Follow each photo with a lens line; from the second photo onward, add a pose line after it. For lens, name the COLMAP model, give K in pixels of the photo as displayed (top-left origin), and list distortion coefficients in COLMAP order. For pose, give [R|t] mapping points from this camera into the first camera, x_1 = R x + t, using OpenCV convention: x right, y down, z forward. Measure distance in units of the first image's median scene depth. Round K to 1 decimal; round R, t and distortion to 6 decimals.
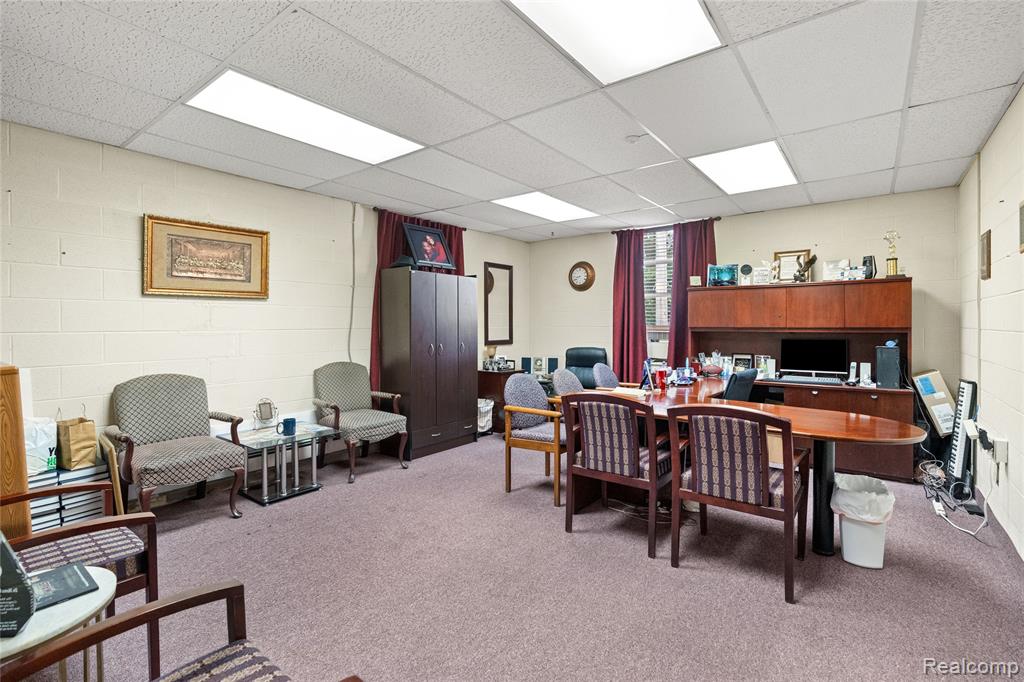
lens RADIAL K [[463.3, 0, 518.2], [0, 463.3, 332.7], [0, 0, 1]] dist [-0.014090, 0.000442]
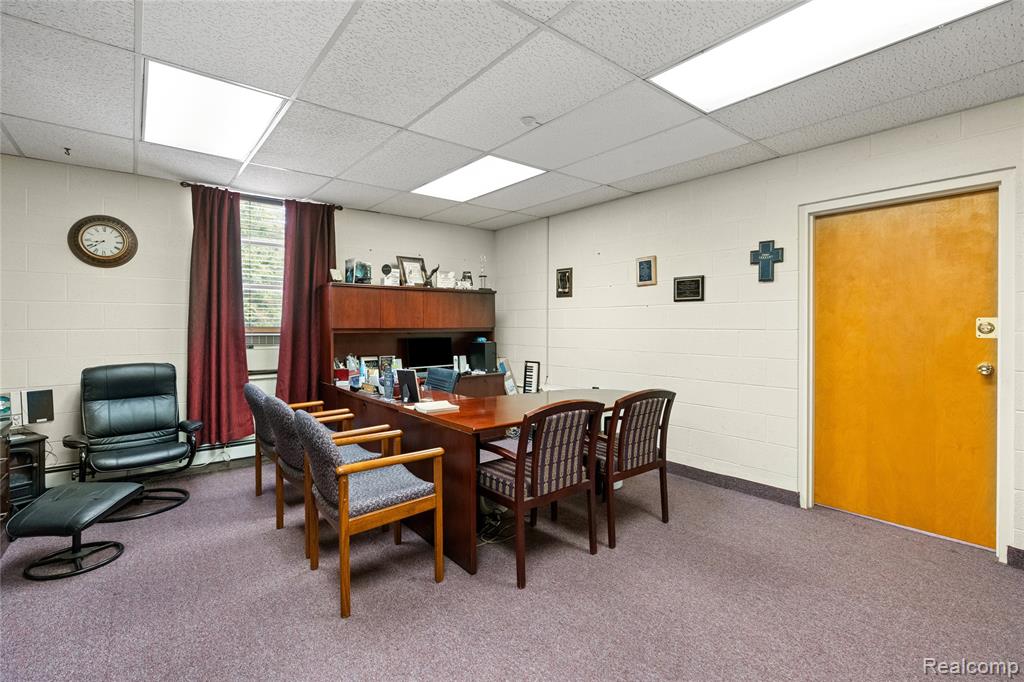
lens RADIAL K [[463.3, 0, 515.3], [0, 463.3, 330.4], [0, 0, 1]] dist [-0.014090, 0.000442]
pose [[0.234458, -0.008595, 0.972088, -0.394455], [0.019675, 0.999798, 0.004095, -0.005437], [-0.971927, 0.018166, 0.234580, 0.497073]]
